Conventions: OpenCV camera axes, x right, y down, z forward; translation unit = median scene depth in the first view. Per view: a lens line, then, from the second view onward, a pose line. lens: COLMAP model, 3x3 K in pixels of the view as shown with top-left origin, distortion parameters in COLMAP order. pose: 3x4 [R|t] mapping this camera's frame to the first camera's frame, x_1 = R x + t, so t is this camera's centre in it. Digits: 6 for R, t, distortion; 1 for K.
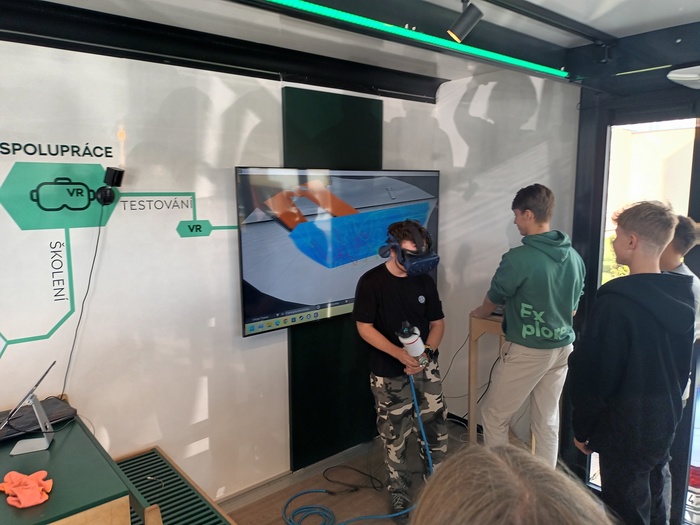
lens RADIAL K [[523.3, 0, 350.0], [0, 523.3, 262.5], [0, 0, 1]] dist [0.050354, -0.055811]
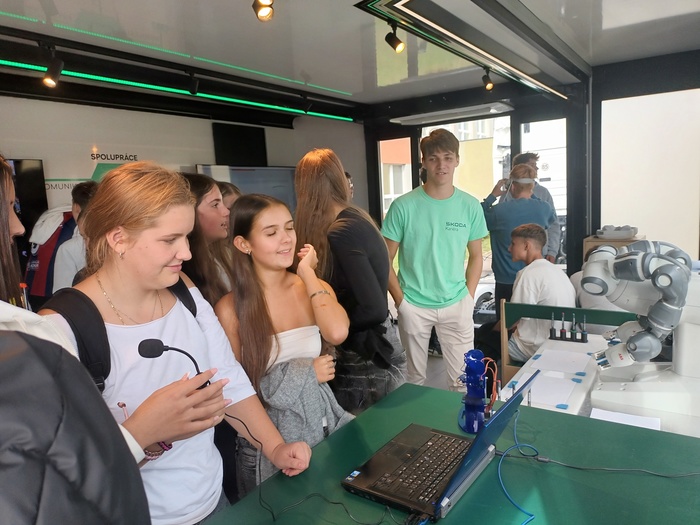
lens RADIAL K [[523.3, 0, 350.0], [0, 523.3, 262.5], [0, 0, 1]] dist [0.050354, -0.055811]
pose [[0.962587, -0.075781, 0.260159, -0.202462], [0.081984, 0.996548, -0.013061, 0.246045], [-0.258271, 0.033901, 0.965477, -0.993786]]
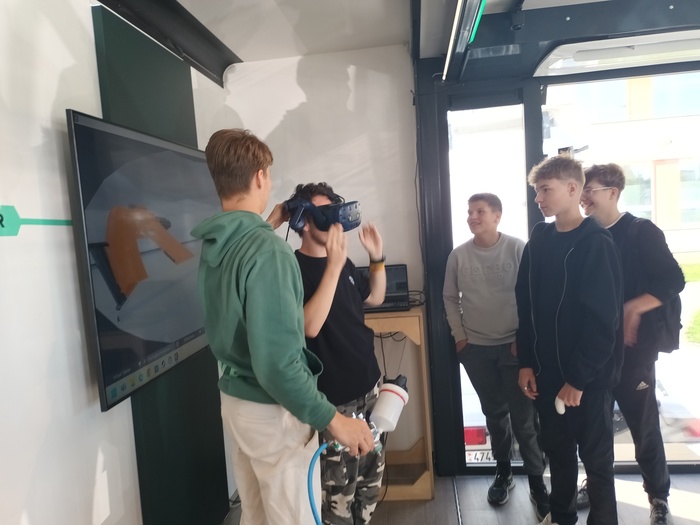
lens RADIAL K [[523.3, 0, 350.0], [0, 523.3, 262.5], [0, 0, 1]] dist [0.050354, -0.055811]
pose [[0.737369, -0.089484, 0.669537, -0.390202], [0.153233, 0.987505, -0.036777, 0.047440], [-0.657880, 0.129714, 0.741868, 0.402203]]
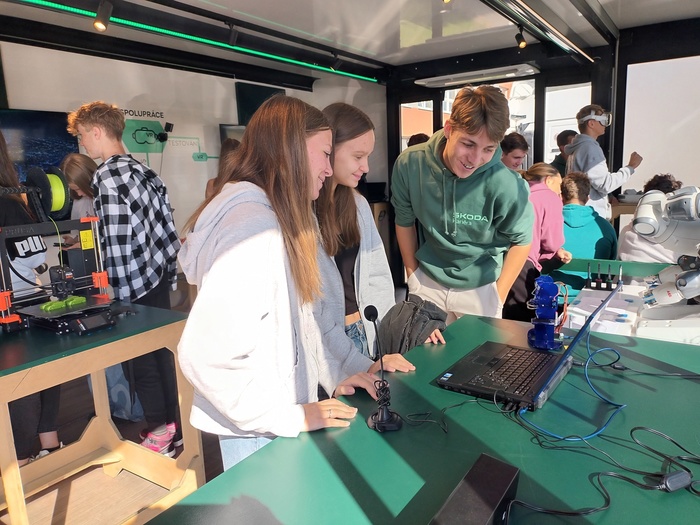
lens RADIAL K [[523.3, 0, 350.0], [0, 523.3, 262.5], [0, 0, 1]] dist [0.050354, -0.055811]
pose [[0.963136, -0.073373, 0.258816, -0.294204], [0.066433, 0.997160, 0.035475, 0.288685], [-0.260684, -0.016973, 0.965275, -1.000587]]
